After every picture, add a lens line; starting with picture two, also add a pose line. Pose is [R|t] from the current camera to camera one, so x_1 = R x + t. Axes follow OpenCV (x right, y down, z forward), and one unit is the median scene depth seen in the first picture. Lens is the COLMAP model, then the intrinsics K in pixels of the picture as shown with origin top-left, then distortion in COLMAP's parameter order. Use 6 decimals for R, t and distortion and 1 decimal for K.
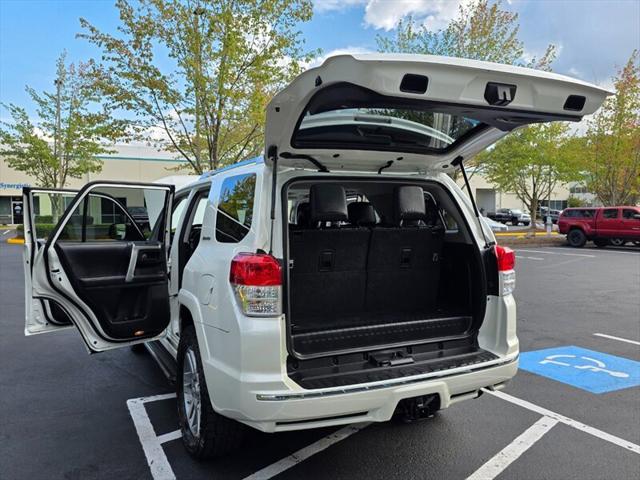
lens RADIAL K [[547.8, 0, 318.5], [0, 547.8, 234.5], [0, 0, 1]] dist [0.039591, -0.008657]
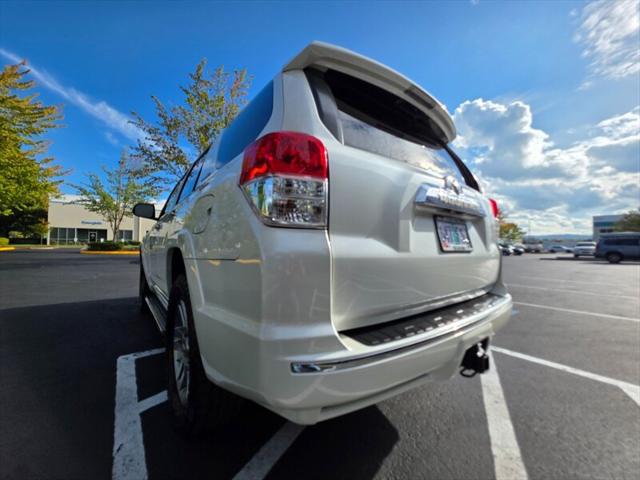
lens RADIAL K [[256.0, 0, 322.7], [0, 256.0, 239.8], [0, 0, 1]] dist [0.000716, 0.000464]
pose [[0.975656, 0.022830, 0.218116, -0.101791], [-0.008428, 0.997735, -0.066731, 0.134458], [-0.219146, 0.063268, 0.973639, 0.532819]]
